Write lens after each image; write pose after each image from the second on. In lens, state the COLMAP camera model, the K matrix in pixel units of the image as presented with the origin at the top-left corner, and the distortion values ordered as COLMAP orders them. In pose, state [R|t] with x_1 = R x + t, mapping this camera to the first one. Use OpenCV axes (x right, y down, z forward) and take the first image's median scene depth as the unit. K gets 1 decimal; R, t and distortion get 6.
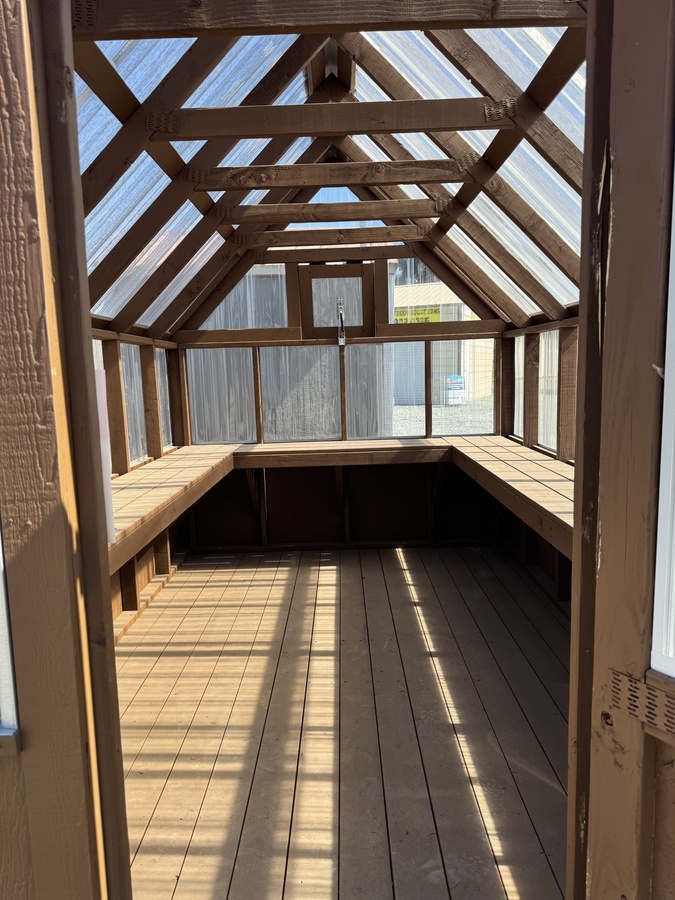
lens RADIAL K [[621.0, 0, 341.6], [0, 621.0, 452.0], [0, 0, 1]] dist [0.003556, 0.000361]
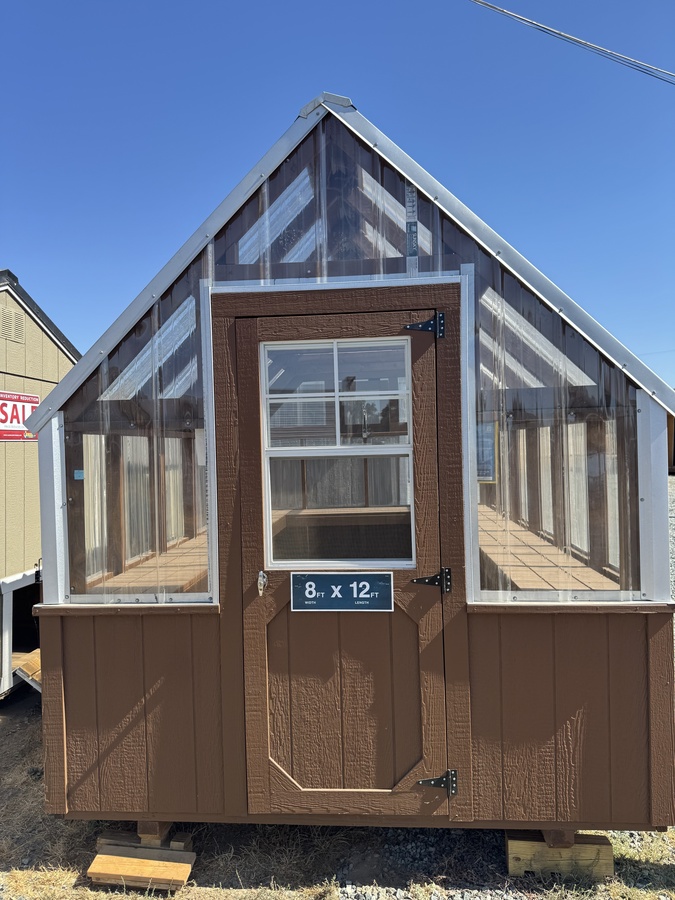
lens RADIAL K [[625.9, 0, 334.2], [0, 625.9, 450.6], [0, 0, 1]] dist [0.001095, 0.000020]
pose [[0.999597, 0.000025, -0.028381, -0.069940], [-0.004290, 0.988645, -0.150206, 0.158086], [0.028055, 0.150267, 0.988247, -0.900284]]
